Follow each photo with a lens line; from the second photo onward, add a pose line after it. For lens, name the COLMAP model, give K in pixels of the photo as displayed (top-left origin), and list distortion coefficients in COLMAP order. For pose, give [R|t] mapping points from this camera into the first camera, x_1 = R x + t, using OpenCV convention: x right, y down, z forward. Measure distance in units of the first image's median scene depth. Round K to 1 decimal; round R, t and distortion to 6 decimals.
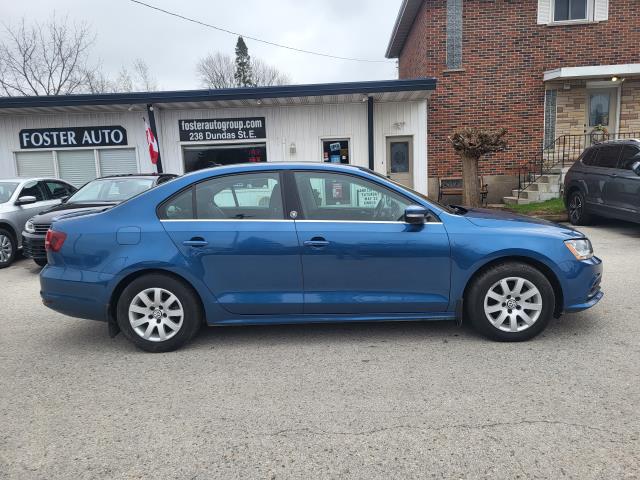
lens RADIAL K [[477.2, 0, 320.0], [0, 477.2, 240.0], [0, 0, 1]] dist [0.030680, -0.002987]
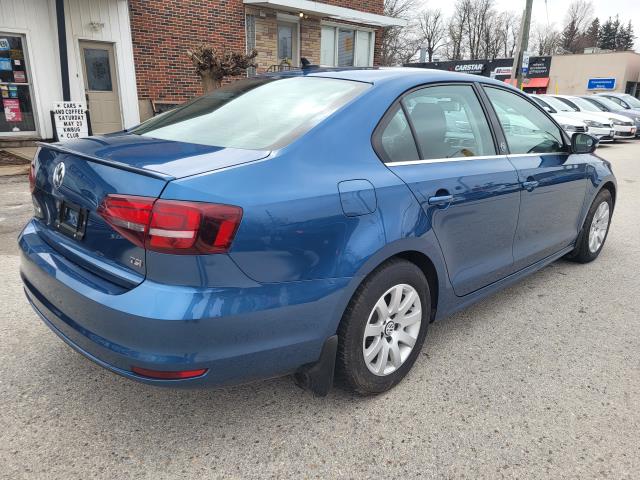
lens RADIAL K [[483.5, 0, 320.0], [0, 483.5, 240.0], [0, 0, 1]] dist [0.089109, -0.078237]
pose [[0.687288, -0.153432, 0.709996, -0.205871], [0.051427, 0.985262, 0.163136, -0.013146], [-0.724562, -0.075609, 0.685050, 0.171224]]
